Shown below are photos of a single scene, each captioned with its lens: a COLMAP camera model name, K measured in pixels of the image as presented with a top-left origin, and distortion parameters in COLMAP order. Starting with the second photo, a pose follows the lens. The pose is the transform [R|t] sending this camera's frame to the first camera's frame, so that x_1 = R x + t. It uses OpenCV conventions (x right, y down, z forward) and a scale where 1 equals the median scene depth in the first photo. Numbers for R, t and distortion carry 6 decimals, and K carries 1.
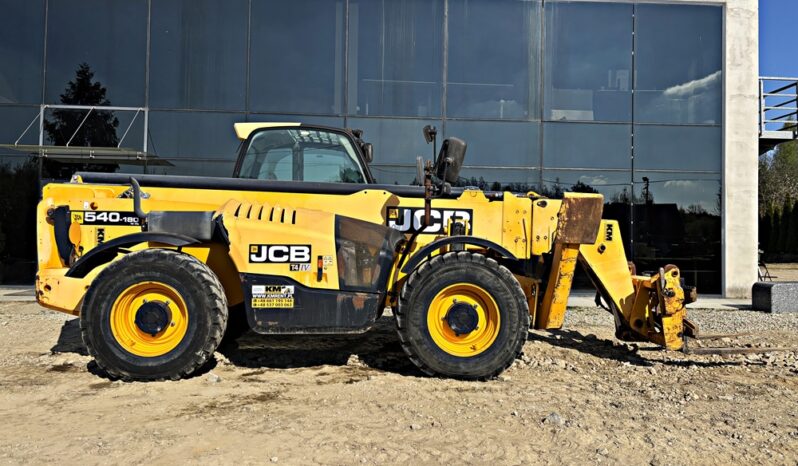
lens RADIAL K [[593.0, 0, 399.0], [0, 593.0, 233.0], [0, 0, 1]] dist [0.055053, -0.064838]
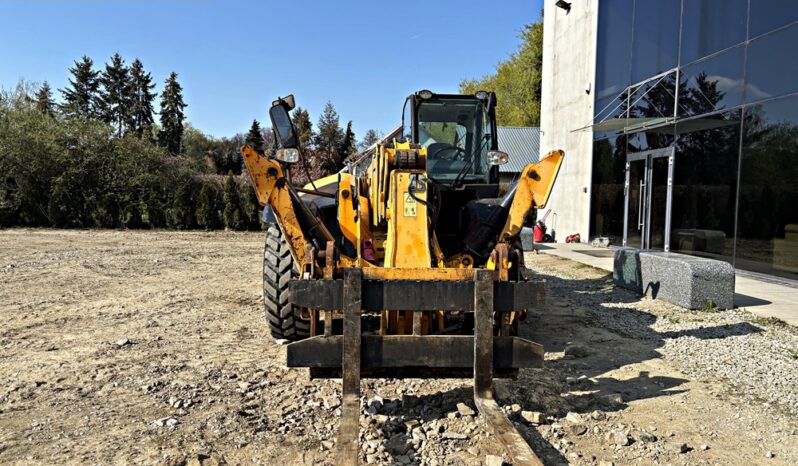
lens RADIAL K [[611.8, 0, 399.0], [0, 611.8, 233.0], [0, 0, 1]] dist [0.023499, -0.006307]
pose [[0.021960, 0.042240, -0.998866, 1.096043], [0.002965, 0.999100, 0.042315, 0.019176], [0.999754, -0.003891, 0.021815, 1.084332]]
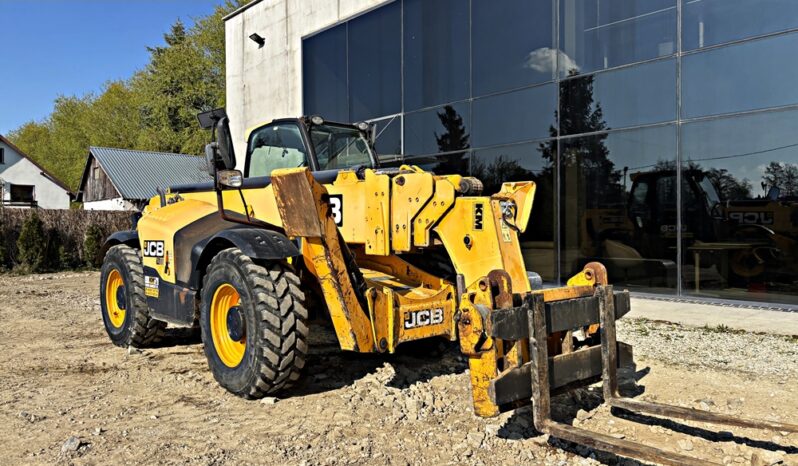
lens RADIAL K [[601.8, 0, 402.5], [0, 601.8, 234.1], [0, 0, 1]] dist [0.047995, -0.059095]
pose [[0.635890, -0.012550, -0.771678, 0.873892], [0.031594, 0.999453, 0.009779, 0.009845], [0.771133, -0.030599, 0.635938, 0.572400]]
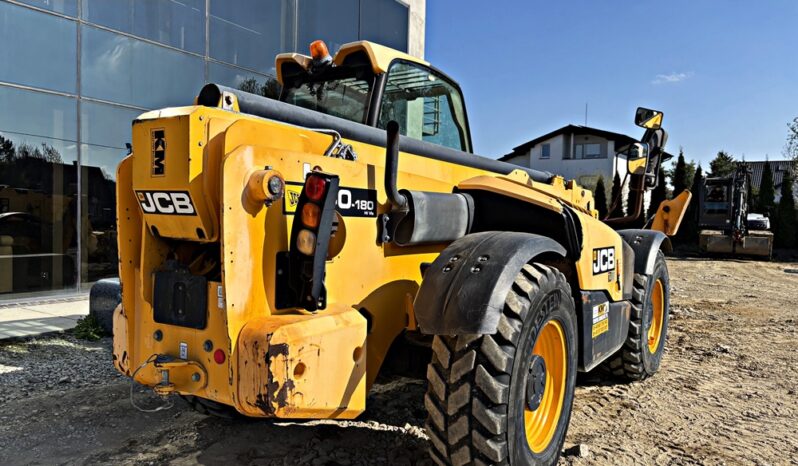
lens RADIAL K [[609.7, 0, 399.5], [0, 609.7, 226.4], [0, 0, 1]] dist [0.022895, -0.010301]
pose [[0.590439, -0.014422, 0.806953, -0.861412], [-0.027137, 0.998920, 0.037709, -0.024722], [-0.806626, -0.044163, 0.589410, 0.681243]]
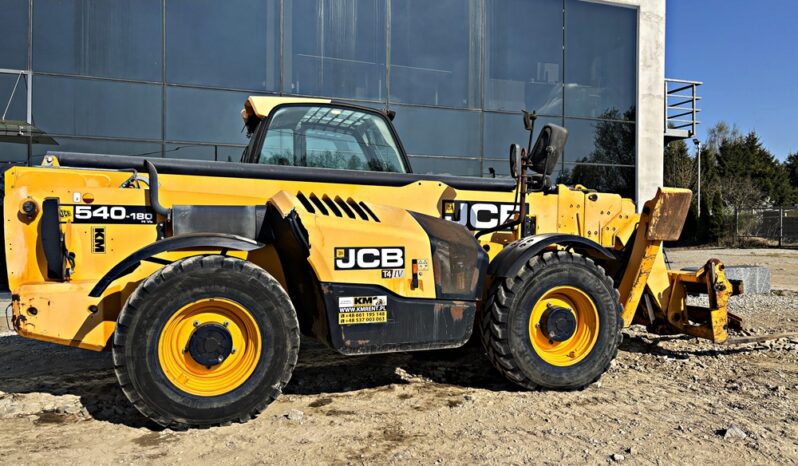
lens RADIAL K [[601.8, 0, 402.5], [0, 601.8, 234.1], [0, 0, 1]] dist [0.047995, -0.059095]
pose [[0.960150, -0.011881, 0.279231, -0.349890], [0.005824, 0.999730, 0.022513, -0.015265], [-0.279423, -0.019990, 0.959960, 0.164637]]
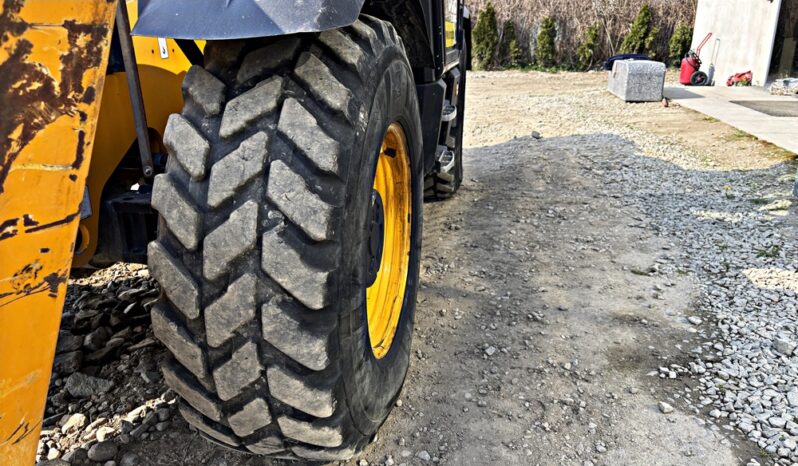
lens RADIAL K [[608.0, 0, 402.5], [0, 608.0, 234.2], [0, 0, 1]] dist [0.022730, -0.008356]
pose [[-0.211845, 0.297149, -0.931034, 0.354911], [0.012456, 0.953400, 0.301453, 0.044574], [0.977224, 0.052264, -0.205674, 1.357788]]
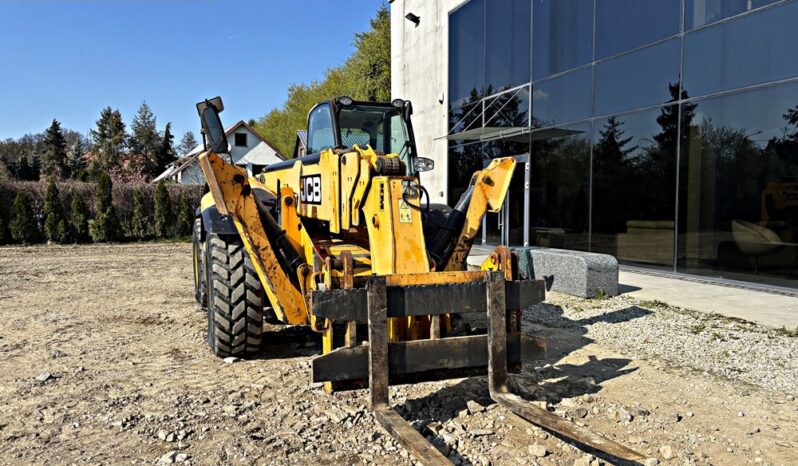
lens RADIAL K [[608.9, 0, 400.4], [0, 608.9, 235.7], [0, 0, 1]] dist [0.020689, -0.003413]
pose [[0.310659, 0.033845, -0.949919, 1.063851], [0.024038, 0.998767, 0.043447, 0.014679], [0.950217, -0.036332, 0.309462, 0.892435]]
